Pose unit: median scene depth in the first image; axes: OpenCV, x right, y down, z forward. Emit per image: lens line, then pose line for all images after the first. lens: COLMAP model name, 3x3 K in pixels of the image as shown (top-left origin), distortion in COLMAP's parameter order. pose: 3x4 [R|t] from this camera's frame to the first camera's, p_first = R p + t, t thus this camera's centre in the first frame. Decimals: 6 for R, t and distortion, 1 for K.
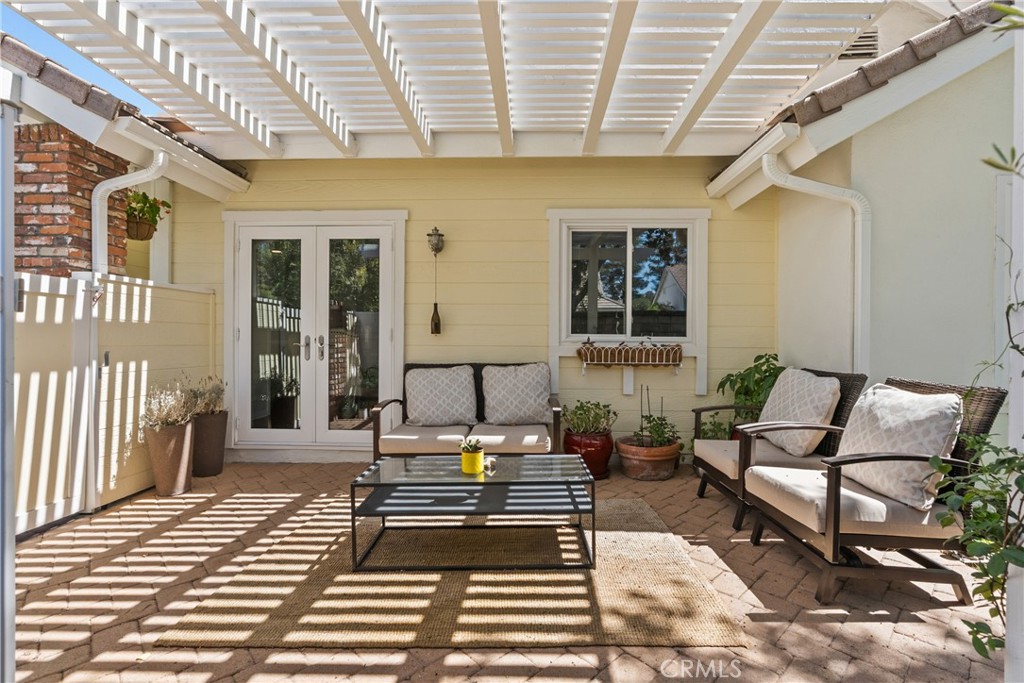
lens RADIAL K [[461.6, 0, 515.1], [0, 461.6, 343.1], [0, 0, 1]] dist [-0.014022, 0.005724]
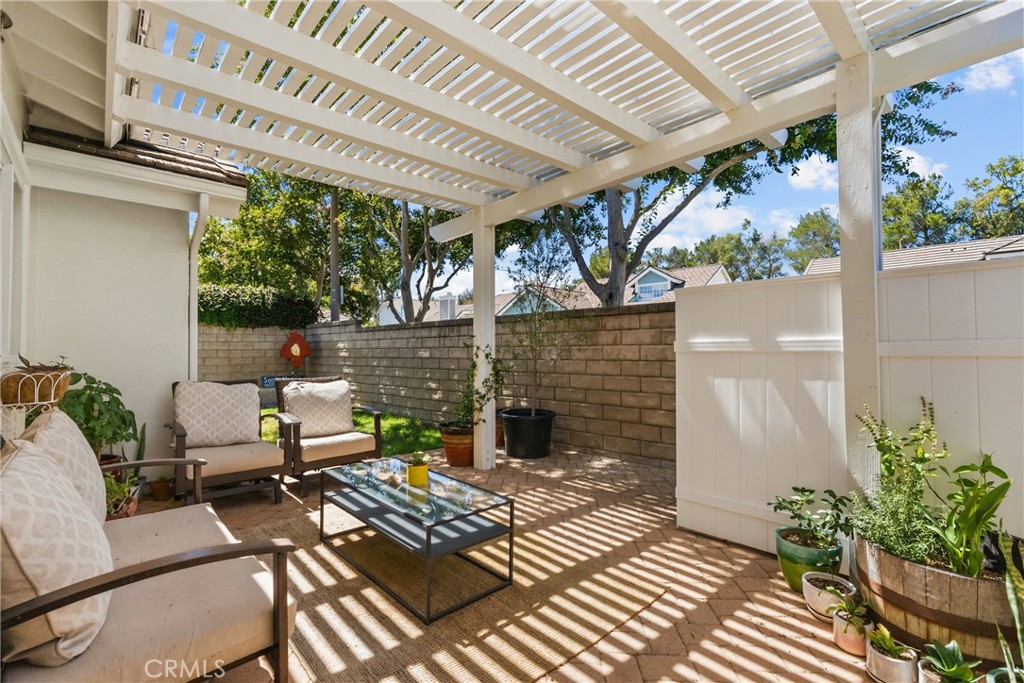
lens RADIAL K [[461.6, 0, 515.1], [0, 461.6, 343.1], [0, 0, 1]] dist [-0.014022, 0.005724]
pose [[-0.693159, 0.012095, 0.720683, -1.097843], [0.003359, 0.999903, -0.013551, -0.033249], [-0.720777, -0.006972, -0.693132, 1.703980]]
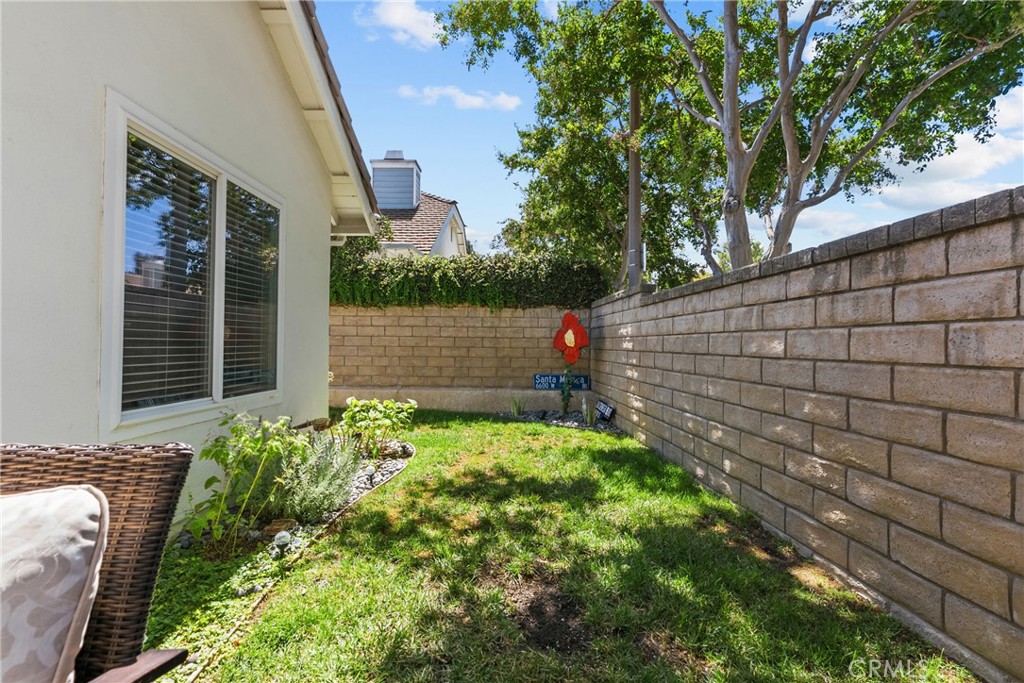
lens RADIAL K [[461.6, 0, 515.1], [0, 461.6, 343.1], [0, 0, 1]] dist [-0.014022, 0.005724]
pose [[-0.024349, -0.002680, 0.999700, 0.519287], [-0.010364, 0.999943, 0.002428, -0.005701], [-0.999650, -0.010302, -0.024375, 0.588774]]
